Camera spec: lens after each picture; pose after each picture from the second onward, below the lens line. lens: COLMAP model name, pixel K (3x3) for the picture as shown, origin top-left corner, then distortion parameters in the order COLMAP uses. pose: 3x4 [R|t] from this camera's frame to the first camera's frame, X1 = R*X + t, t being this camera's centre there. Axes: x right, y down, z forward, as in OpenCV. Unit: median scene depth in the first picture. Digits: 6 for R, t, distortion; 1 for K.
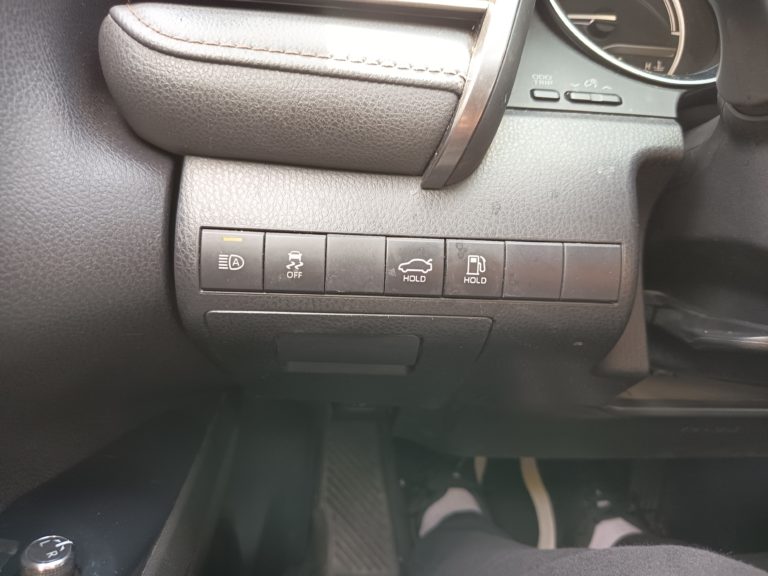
lens RADIAL K [[535.3, 0, 386.0], [0, 535.3, 284.9], [0, 0, 1]] dist [0.091754, -0.143159]
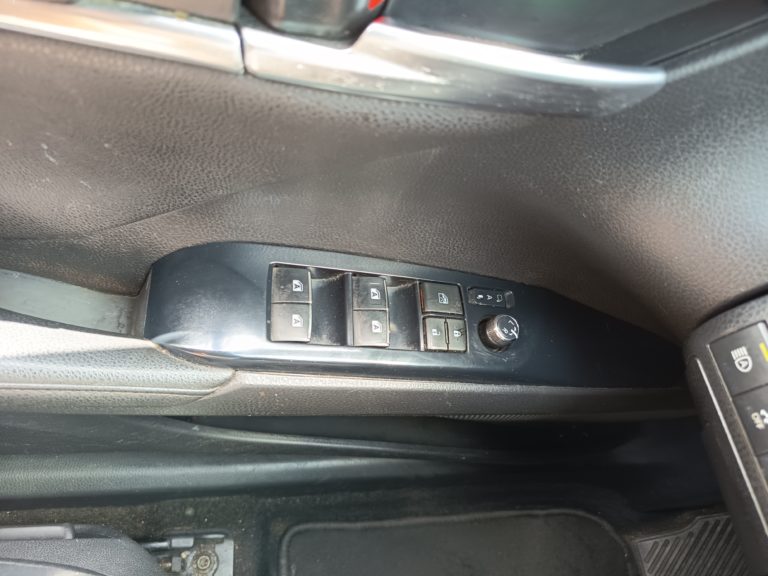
lens RADIAL K [[535.3, 0, 386.0], [0, 535.3, 284.9], [0, 0, 1]] dist [0.091754, -0.143159]
pose [[0.051089, 0.828851, -0.557131, 0.144839], [-0.558942, 0.486037, 0.671827, -0.432202], [0.827631, 0.277081, 0.488111, -0.132340]]
